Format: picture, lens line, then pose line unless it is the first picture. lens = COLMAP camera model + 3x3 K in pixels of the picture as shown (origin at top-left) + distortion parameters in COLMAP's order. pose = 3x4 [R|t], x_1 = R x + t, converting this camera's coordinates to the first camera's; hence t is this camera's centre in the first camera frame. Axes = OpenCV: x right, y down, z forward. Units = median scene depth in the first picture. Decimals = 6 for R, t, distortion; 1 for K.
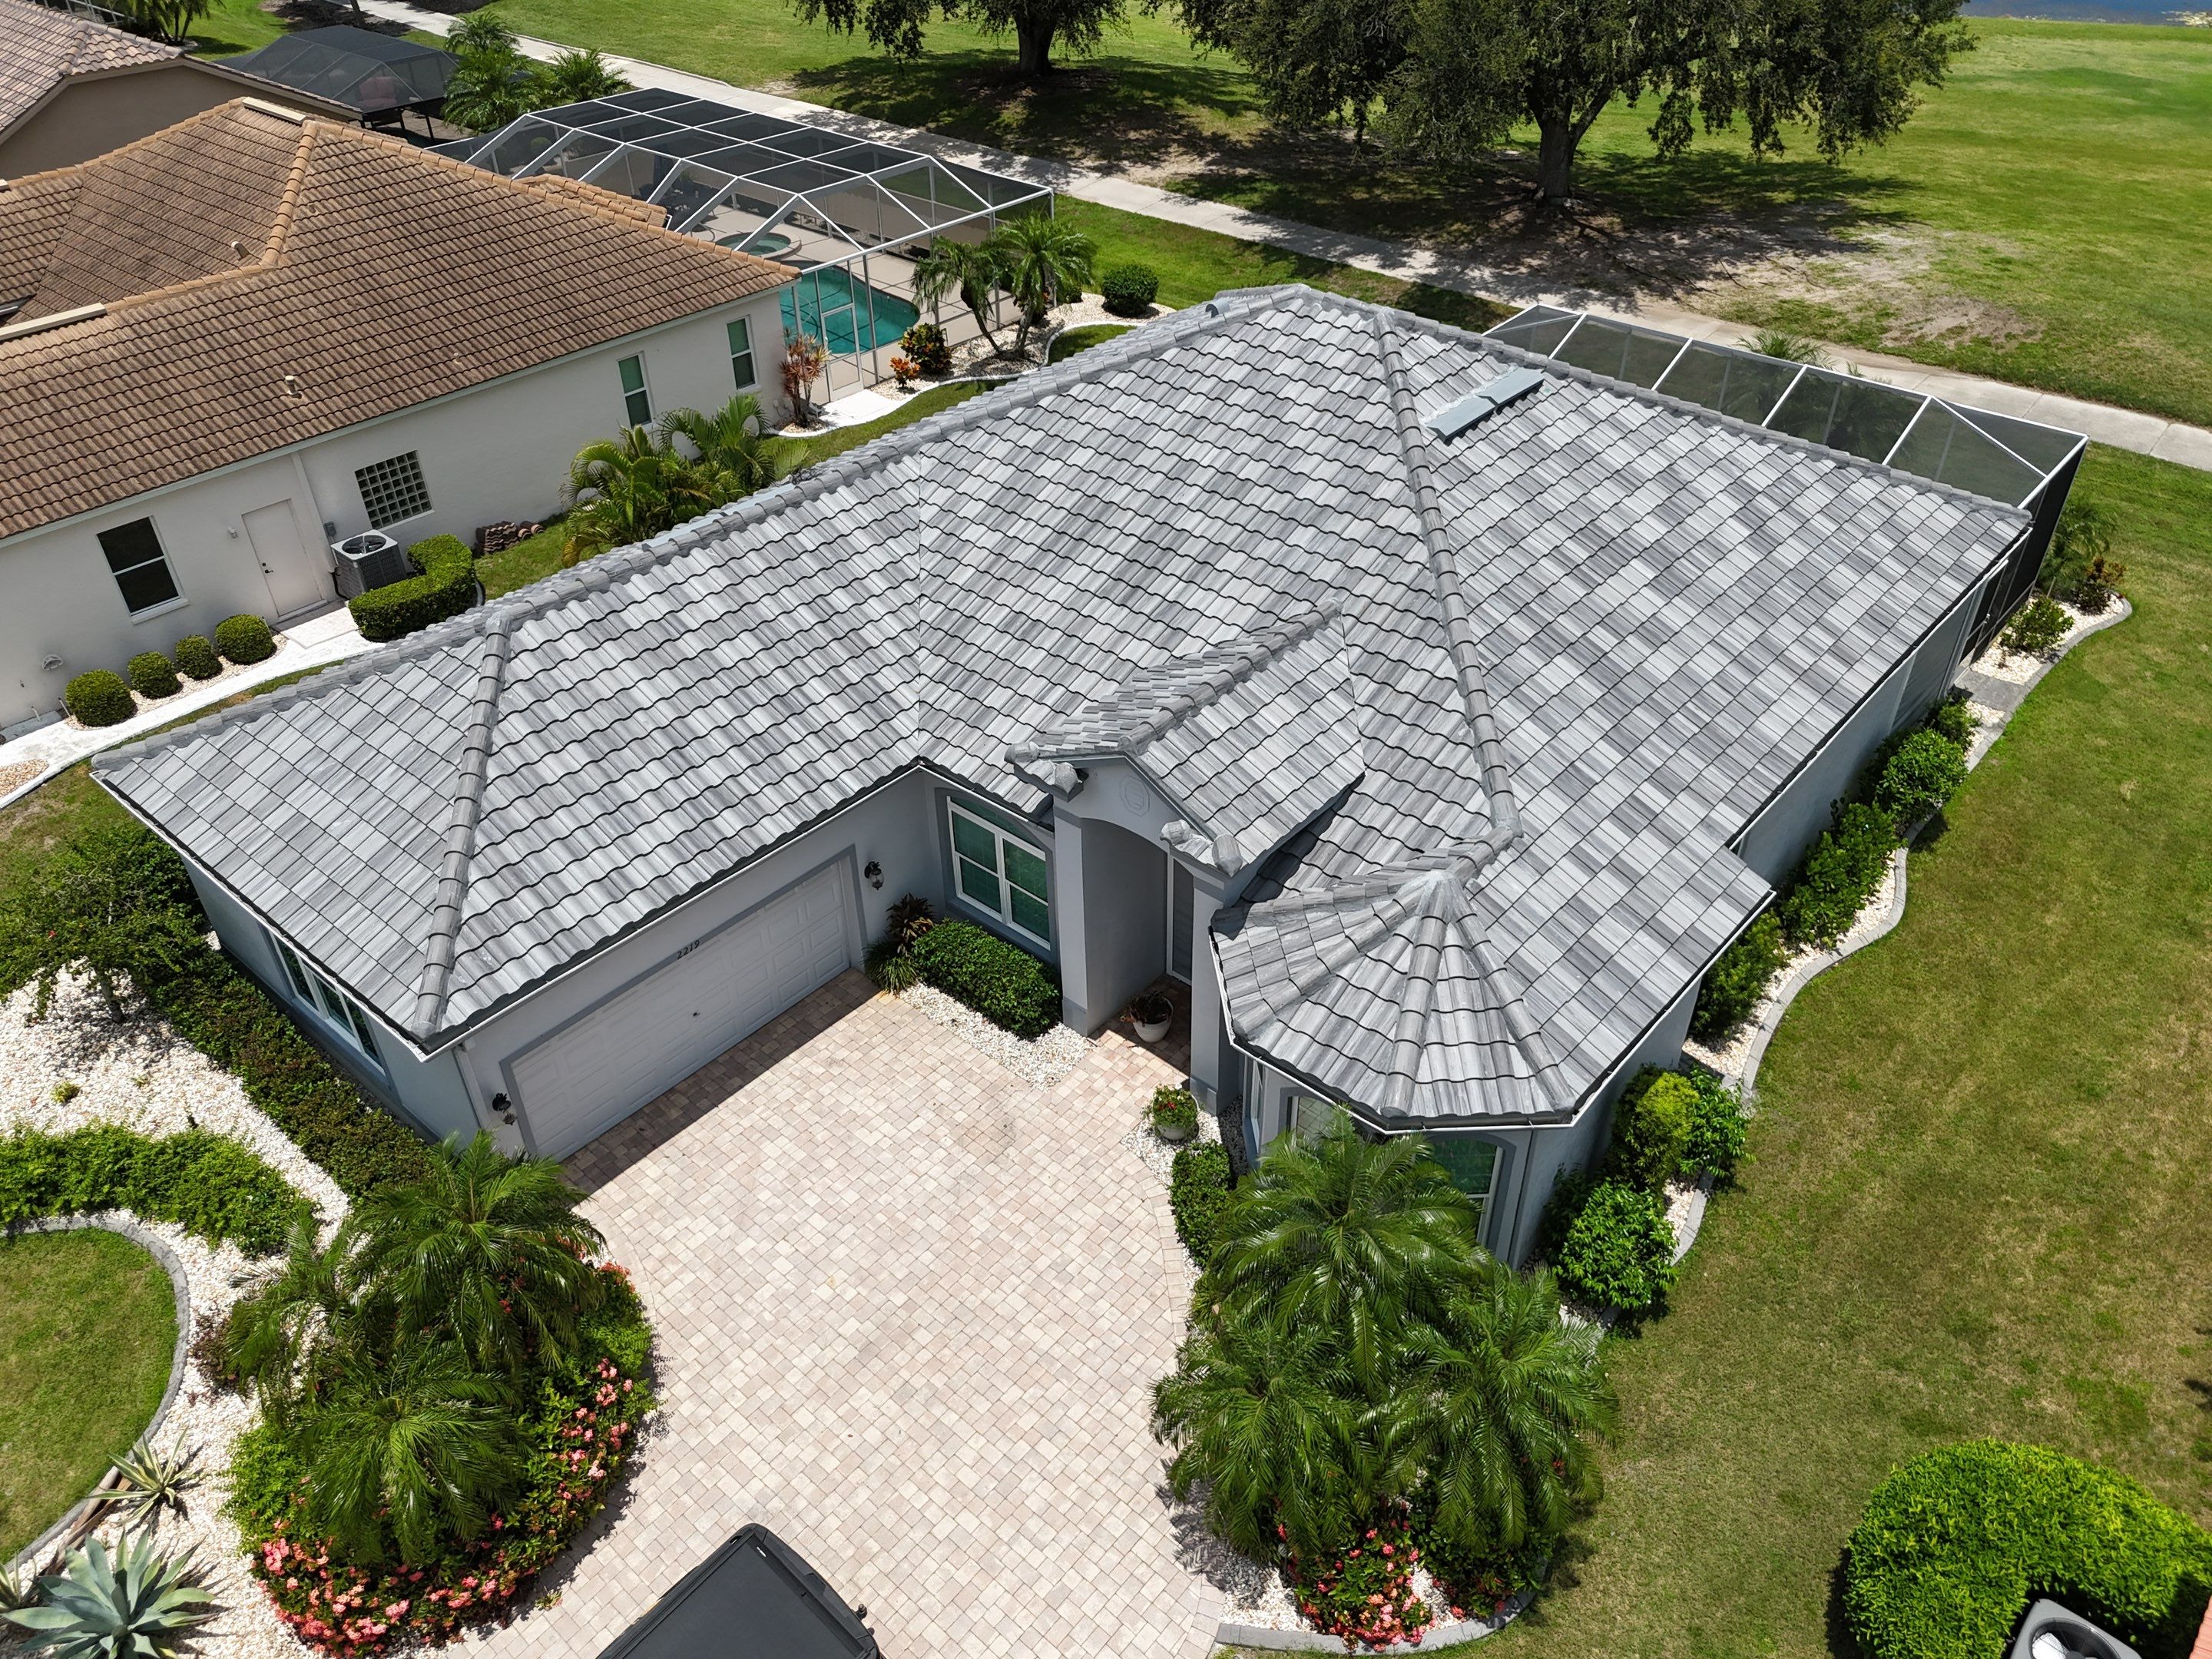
lens RADIAL K [[1631.3, 0, 1108.4], [0, 1631.3, 837.6], [0, 0, 1]] dist [0.060836, -0.049148]
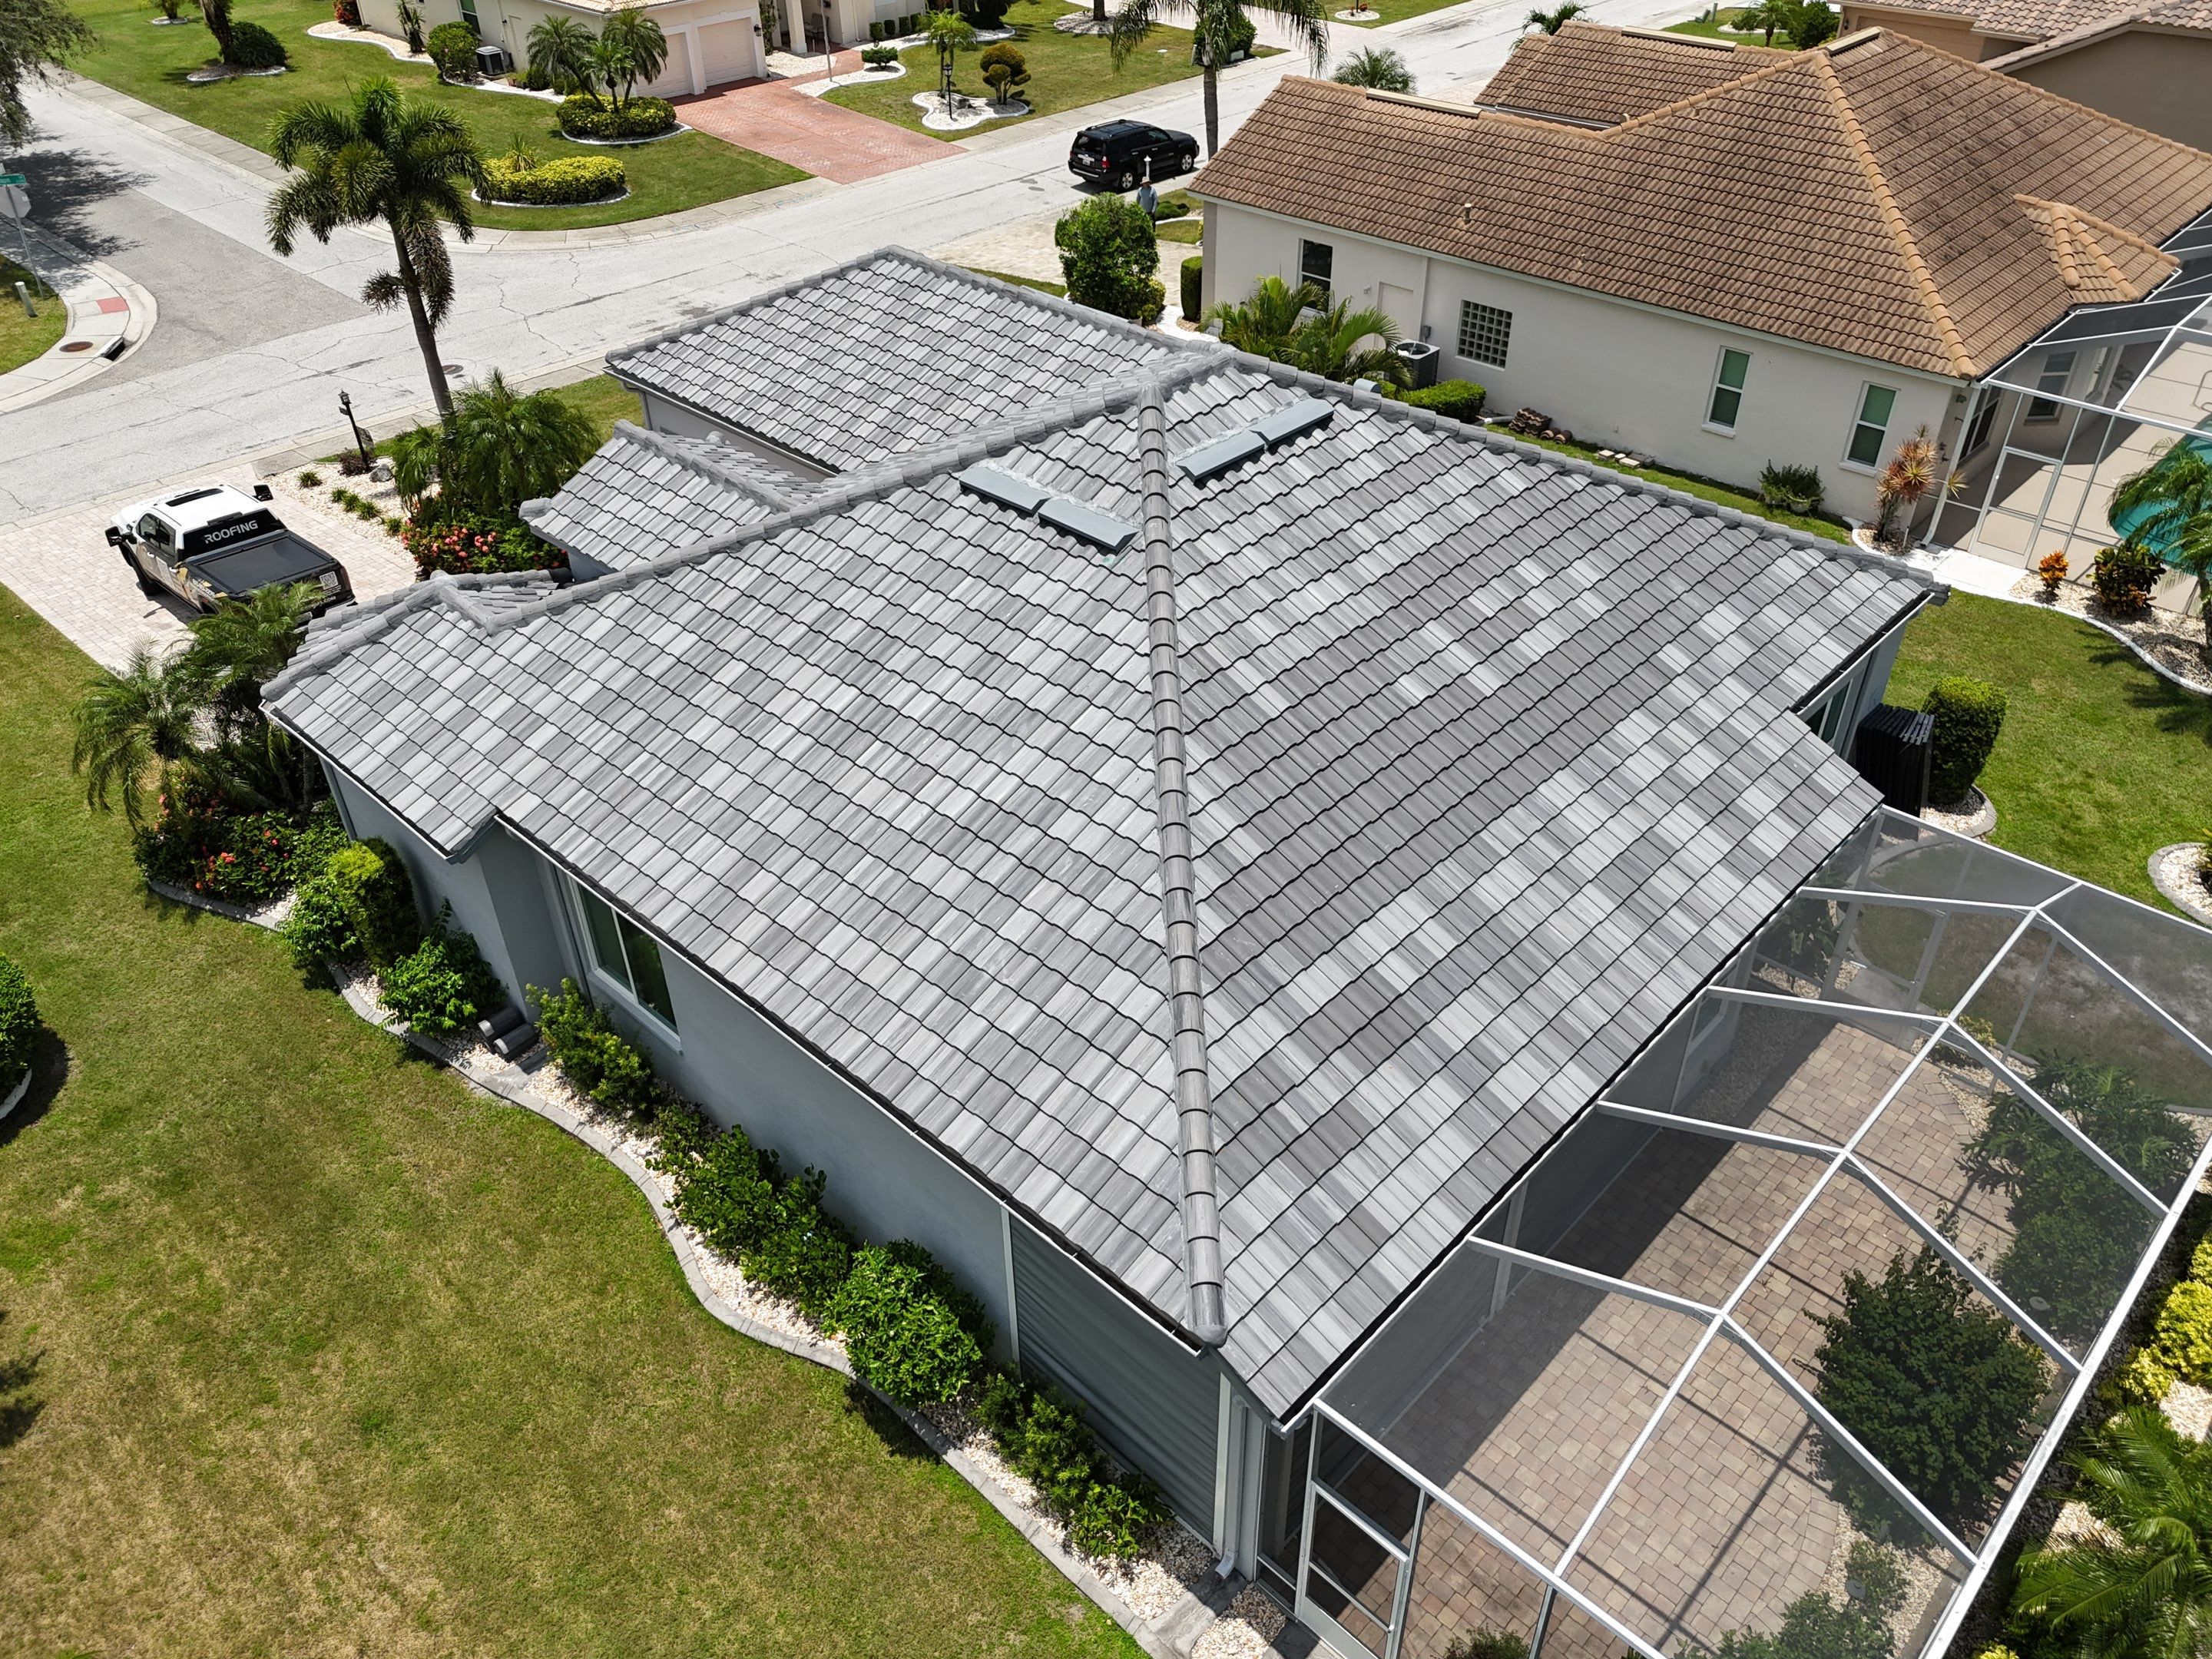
lens RADIAL K [[1631.3, 0, 1111.3], [0, 1631.3, 823.8], [0, 0, 1]] dist [0.060836, -0.049148]
pose [[-0.037651, 0.605064, -0.795286, 1.078256], [-0.594849, 0.625915, 0.504366, -0.659917], [0.802955, 0.492065, 0.336355, 0.913156]]
